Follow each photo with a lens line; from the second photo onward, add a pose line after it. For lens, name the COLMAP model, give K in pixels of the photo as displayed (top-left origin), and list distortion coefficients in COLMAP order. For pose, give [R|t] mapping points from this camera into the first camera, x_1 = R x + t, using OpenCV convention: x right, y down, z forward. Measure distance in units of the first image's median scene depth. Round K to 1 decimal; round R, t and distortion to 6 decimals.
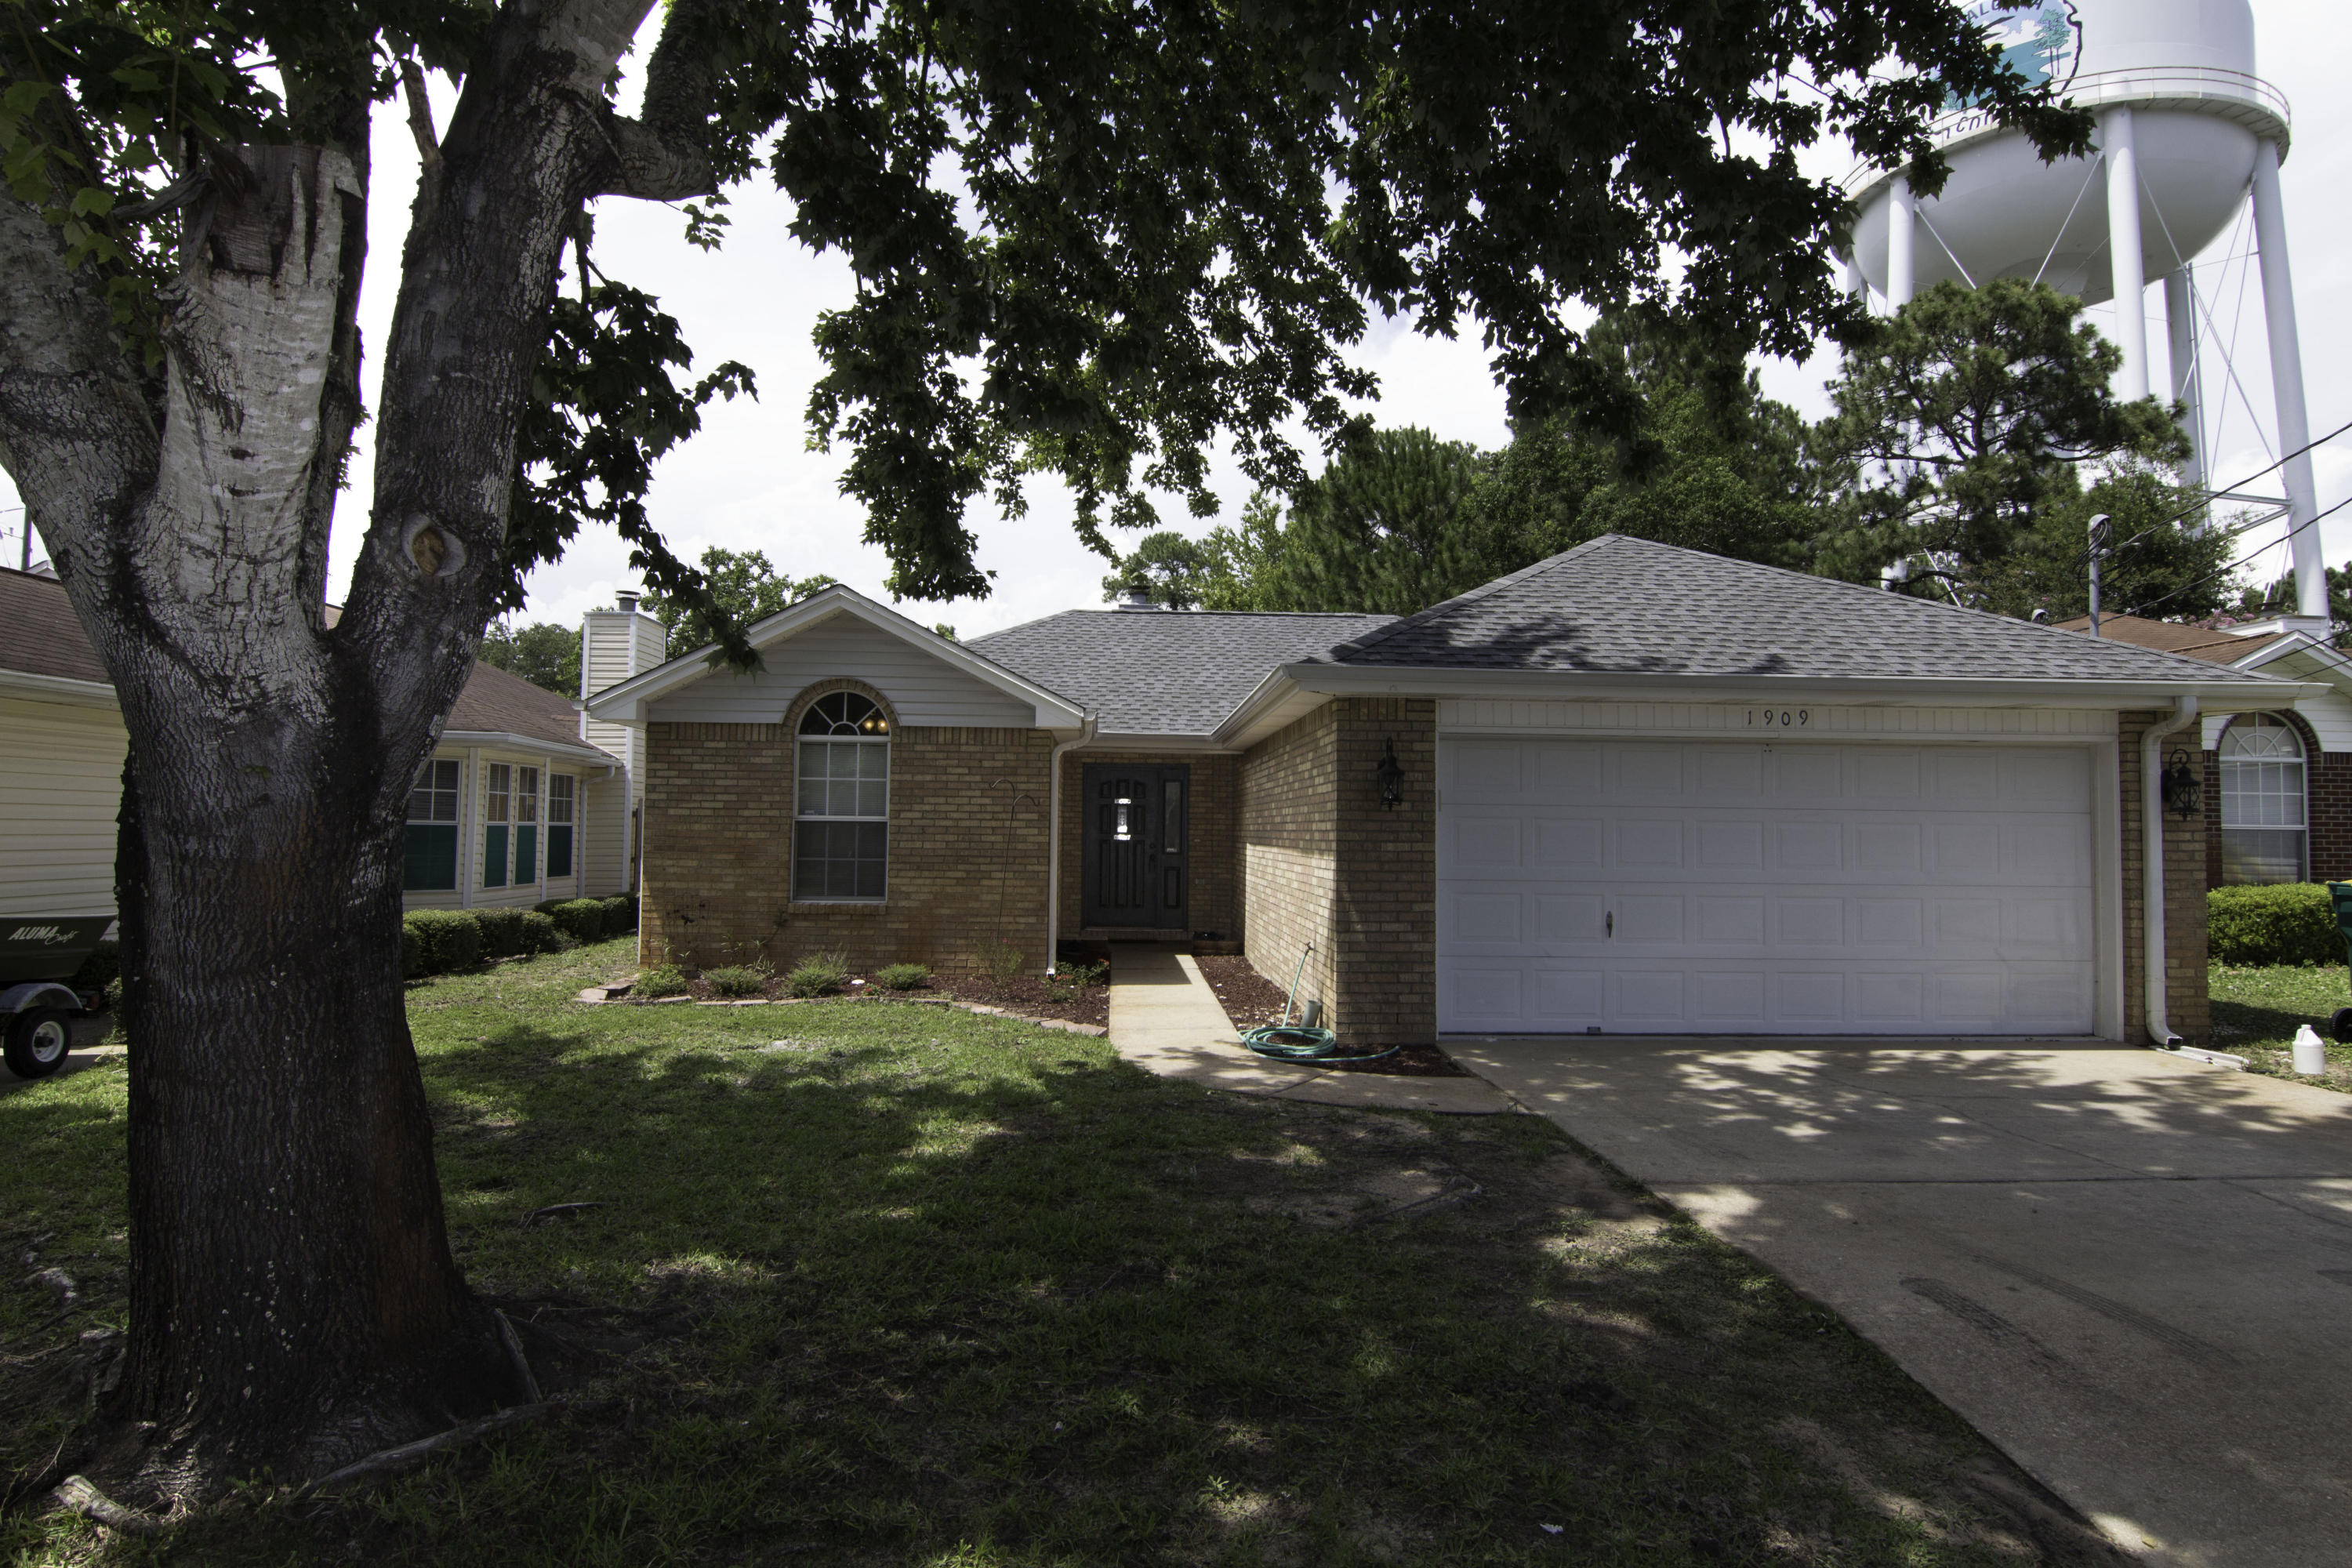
lens RADIAL K [[1261.0, 0, 1176.0], [0, 1261.0, 784.0], [0, 0, 1]] dist [0.000557, -0.000010]
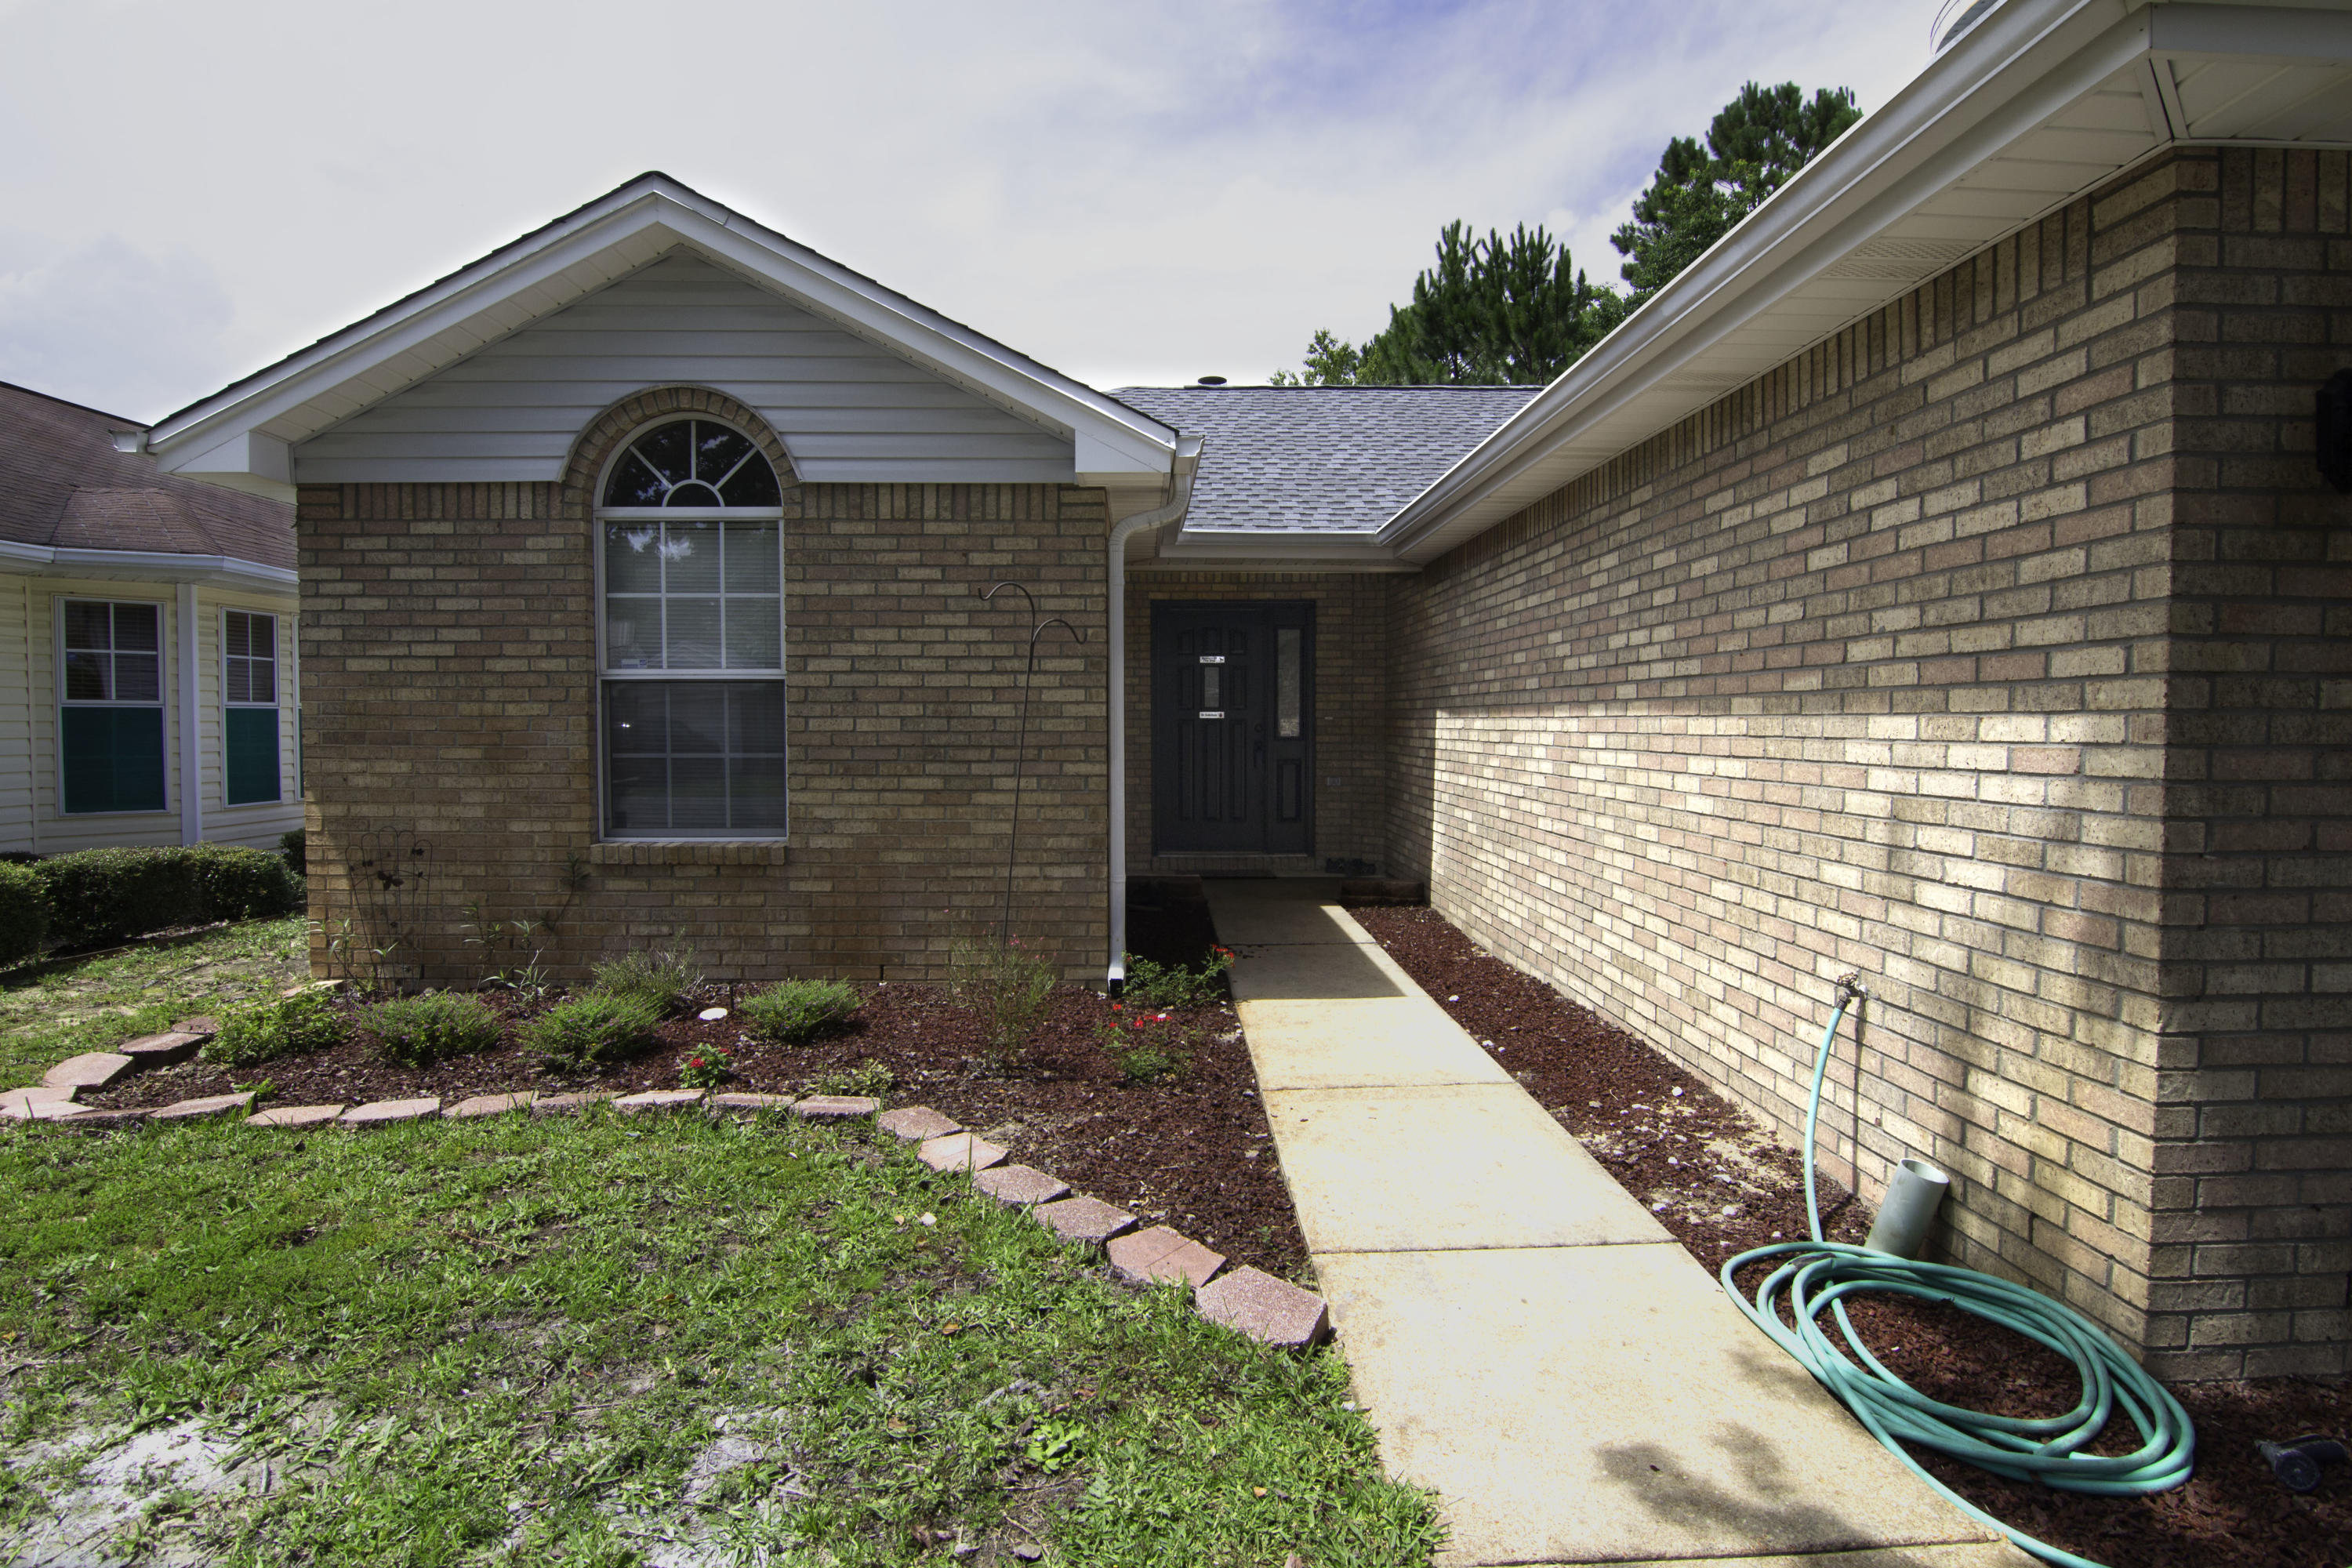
lens RADIAL K [[1187.1, 0, 1172.4], [0, 1187.1, 773.7], [0, 0, 1]] dist [-0.004592, -0.013195]
pose [[0.999352, -0.011701, -0.034026, -0.059638], [0.014434, 0.996592, 0.081215, 0.031269], [0.032960, -0.081653, 0.996116, 0.535526]]
